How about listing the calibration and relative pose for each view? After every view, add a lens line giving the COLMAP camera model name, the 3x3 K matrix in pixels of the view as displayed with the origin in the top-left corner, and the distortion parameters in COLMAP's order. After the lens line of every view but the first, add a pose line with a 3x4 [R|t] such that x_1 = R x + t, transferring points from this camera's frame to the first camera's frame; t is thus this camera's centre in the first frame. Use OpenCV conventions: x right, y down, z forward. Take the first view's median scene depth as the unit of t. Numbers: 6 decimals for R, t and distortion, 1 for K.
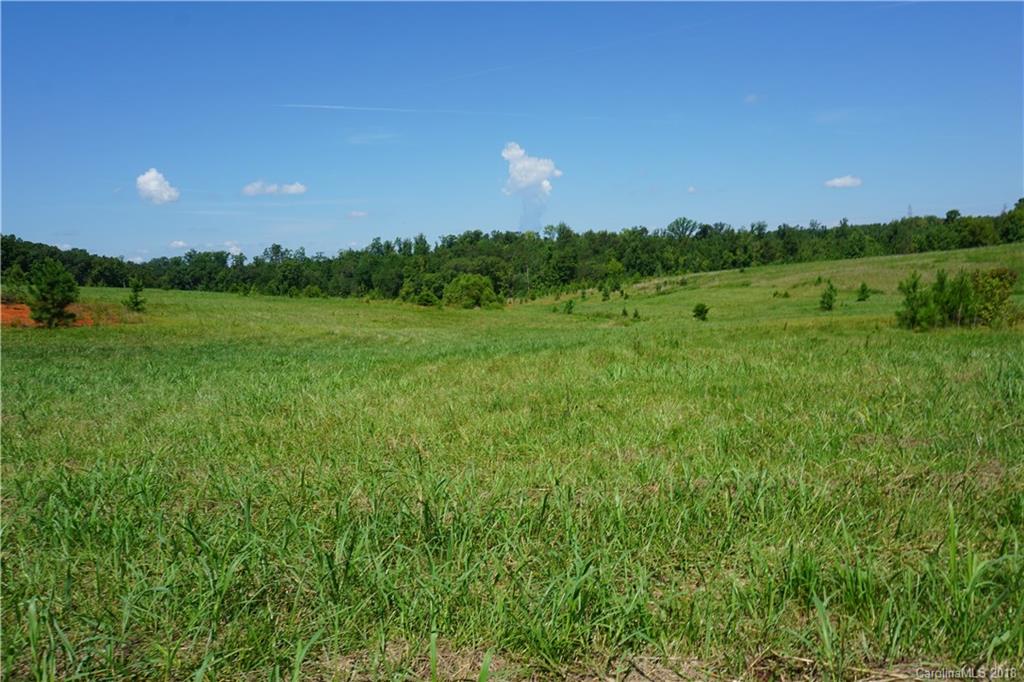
lens RADIAL K [[694.5, 0, 512.2], [0, 694.5, 344.8], [0, 0, 1]] dist [-0.024447, 0.018425]
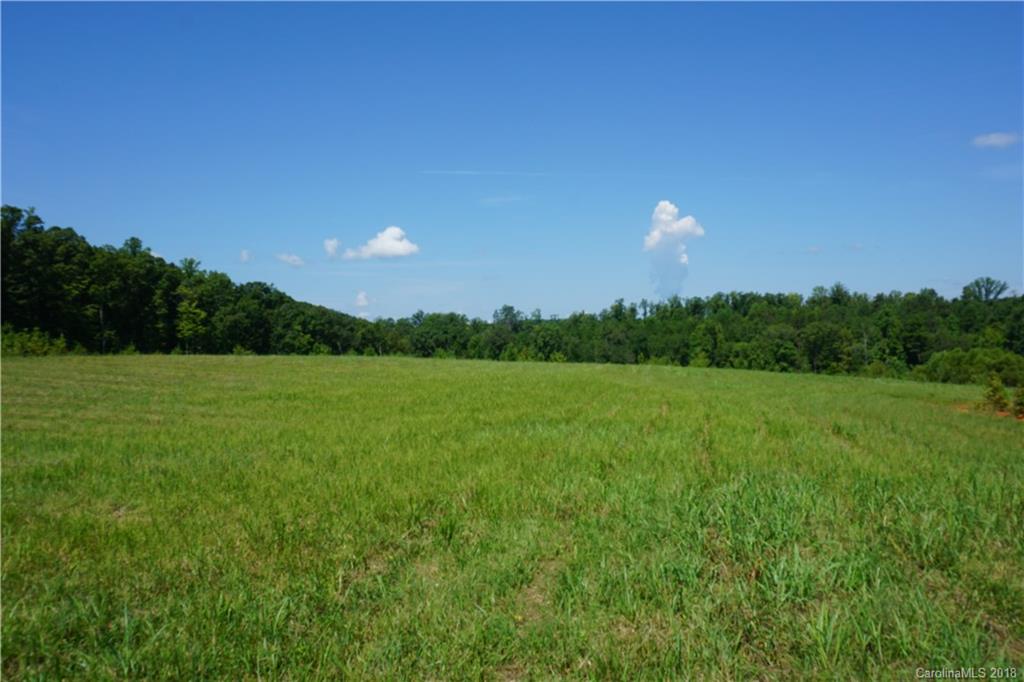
lens RADIAL K [[750.1, 0, 510.6], [0, 750.1, 337.4], [0, 0, 1]] dist [-0.031661, 0.020212]
pose [[0.983167, 0.015051, -0.182087, -0.164582], [-0.033631, 0.994481, -0.099381, -0.009639], [0.179586, 0.103832, 0.978247, 0.069567]]
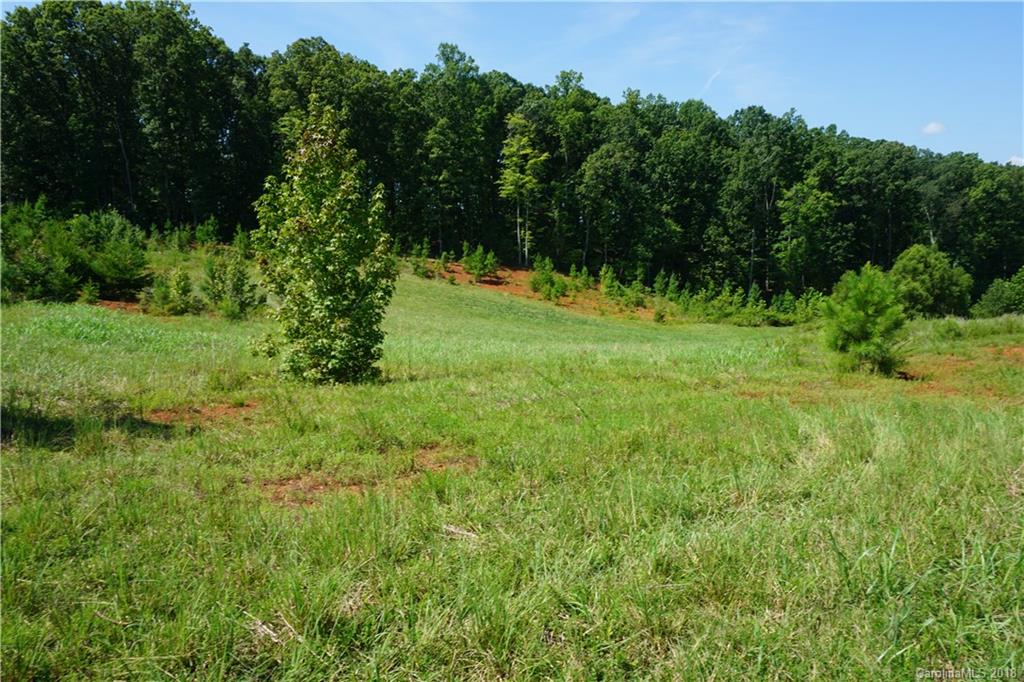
lens RADIAL K [[750.1, 0, 502.0], [0, 750.1, 342.3], [0, 0, 1]] dist [-0.031661, 0.020212]
pose [[0.403972, 0.151584, -0.902125, -0.177950], [-0.086173, 0.988096, 0.127441, -0.028007], [0.910704, 0.026256, 0.412225, 0.338334]]
